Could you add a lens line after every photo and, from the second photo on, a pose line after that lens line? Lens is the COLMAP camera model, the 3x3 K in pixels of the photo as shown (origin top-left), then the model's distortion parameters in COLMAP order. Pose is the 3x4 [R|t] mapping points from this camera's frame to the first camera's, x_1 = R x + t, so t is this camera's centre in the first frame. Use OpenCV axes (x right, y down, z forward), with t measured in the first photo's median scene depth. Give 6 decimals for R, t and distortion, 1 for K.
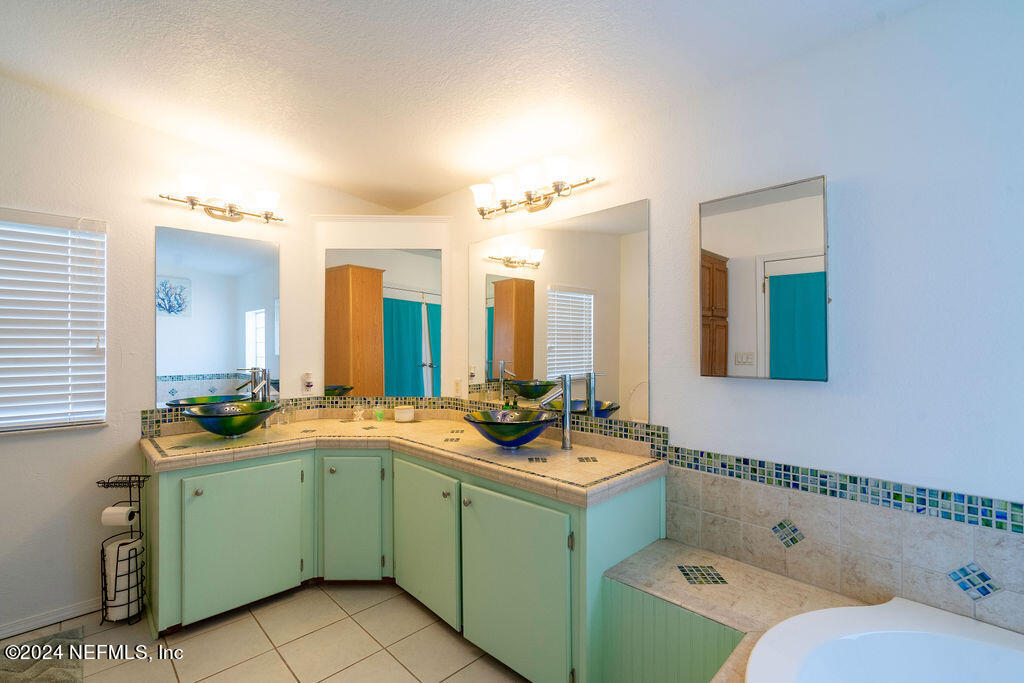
lens RADIAL K [[458.0, 0, 512.0], [0, 458.0, 341.5], [0, 0, 1]] dist [-0.002982, 0.000630]
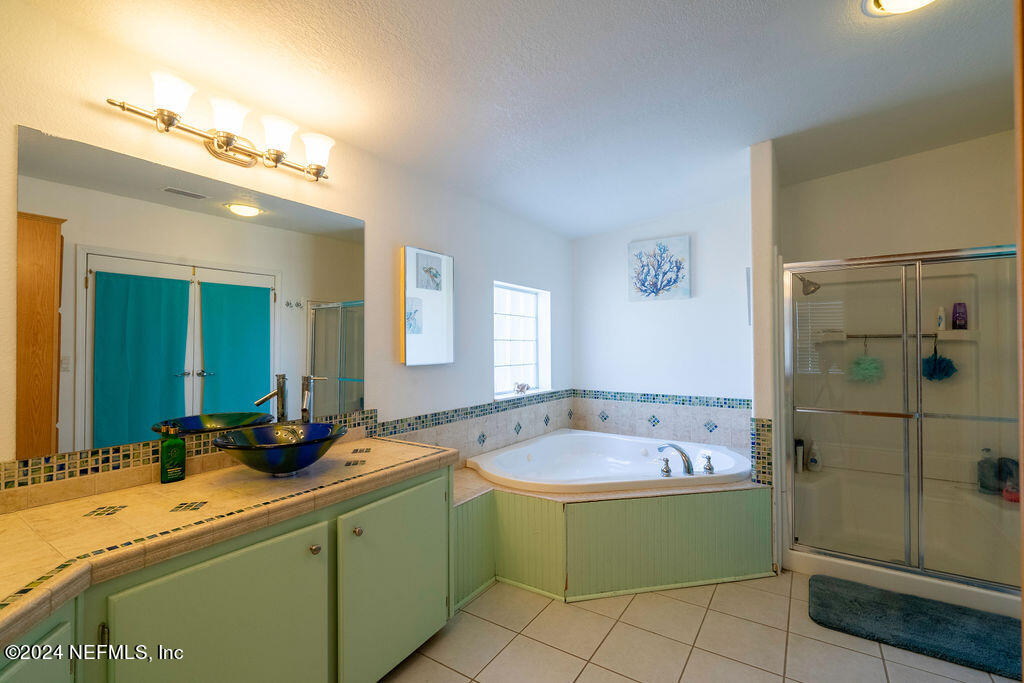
lens RADIAL K [[458.7, 0, 512.7], [0, 458.7, 341.3], [0, 0, 1]] dist [-0.002844, 0.000477]
pose [[-0.217265, 0.011978, 0.976039, -0.890626], [-0.006738, 0.999882, -0.013771, 0.014376], [-0.976089, -0.009569, -0.217158, 0.831223]]
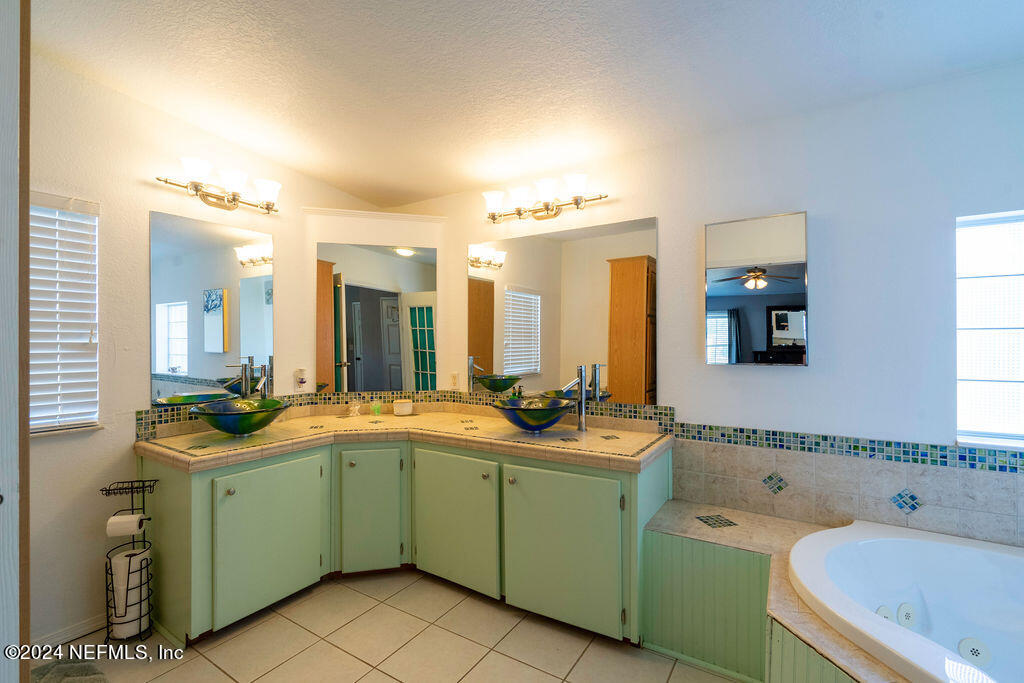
lens RADIAL K [[456.7, 0, 514.4], [0, 456.7, 341.6], [0, 0, 1]] dist [-0.001879, -0.000182]
pose [[0.974075, -0.000255, 0.226223, -0.313786], [-0.000510, 0.999994, 0.003325, 0.009091], [-0.226223, -0.003354, 0.974070, -0.072845]]
